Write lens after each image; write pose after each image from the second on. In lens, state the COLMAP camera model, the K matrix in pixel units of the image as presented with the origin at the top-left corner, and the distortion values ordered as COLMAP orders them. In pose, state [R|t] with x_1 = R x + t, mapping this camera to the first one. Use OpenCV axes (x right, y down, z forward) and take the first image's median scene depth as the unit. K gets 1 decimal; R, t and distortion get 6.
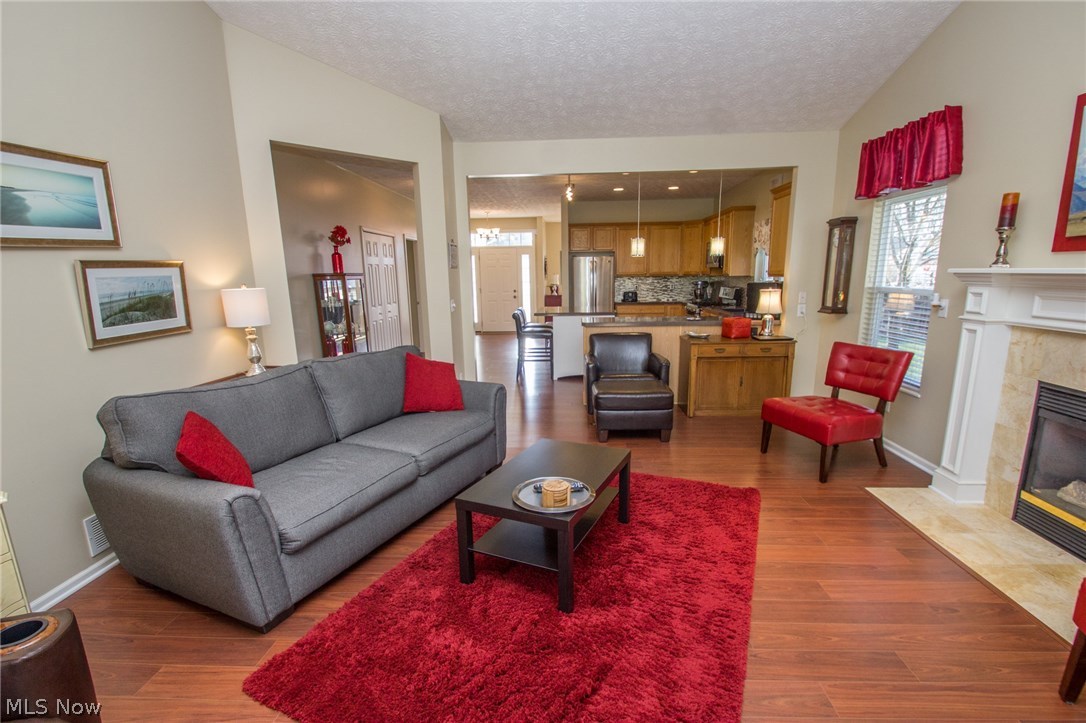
lens RADIAL K [[507.4, 0, 553.0], [0, 507.4, 383.9], [0, 0, 1]] dist [0.020983, -0.020026]
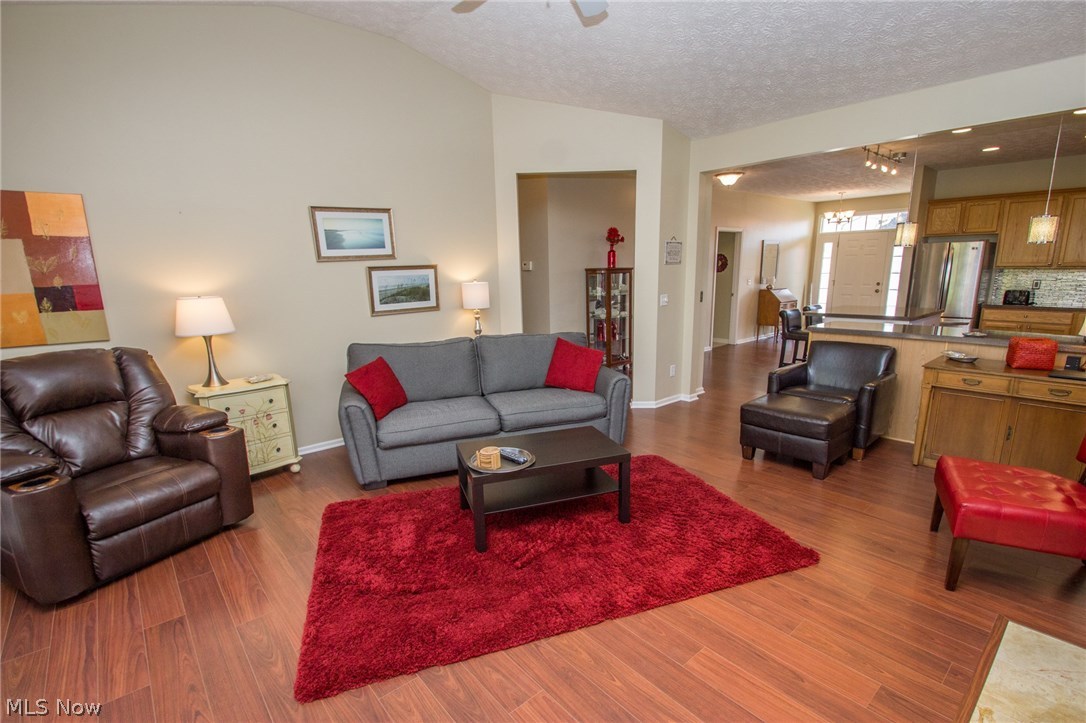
lens RADIAL K [[507.4, 0, 553.0], [0, 507.4, 383.9], [0, 0, 1]] dist [0.020983, -0.020026]
pose [[0.692361, 0.164175, -0.702625, 0.694167], [-0.145004, 0.985563, 0.087401, -0.068322], [0.706831, 0.041371, 0.706172, 0.159946]]
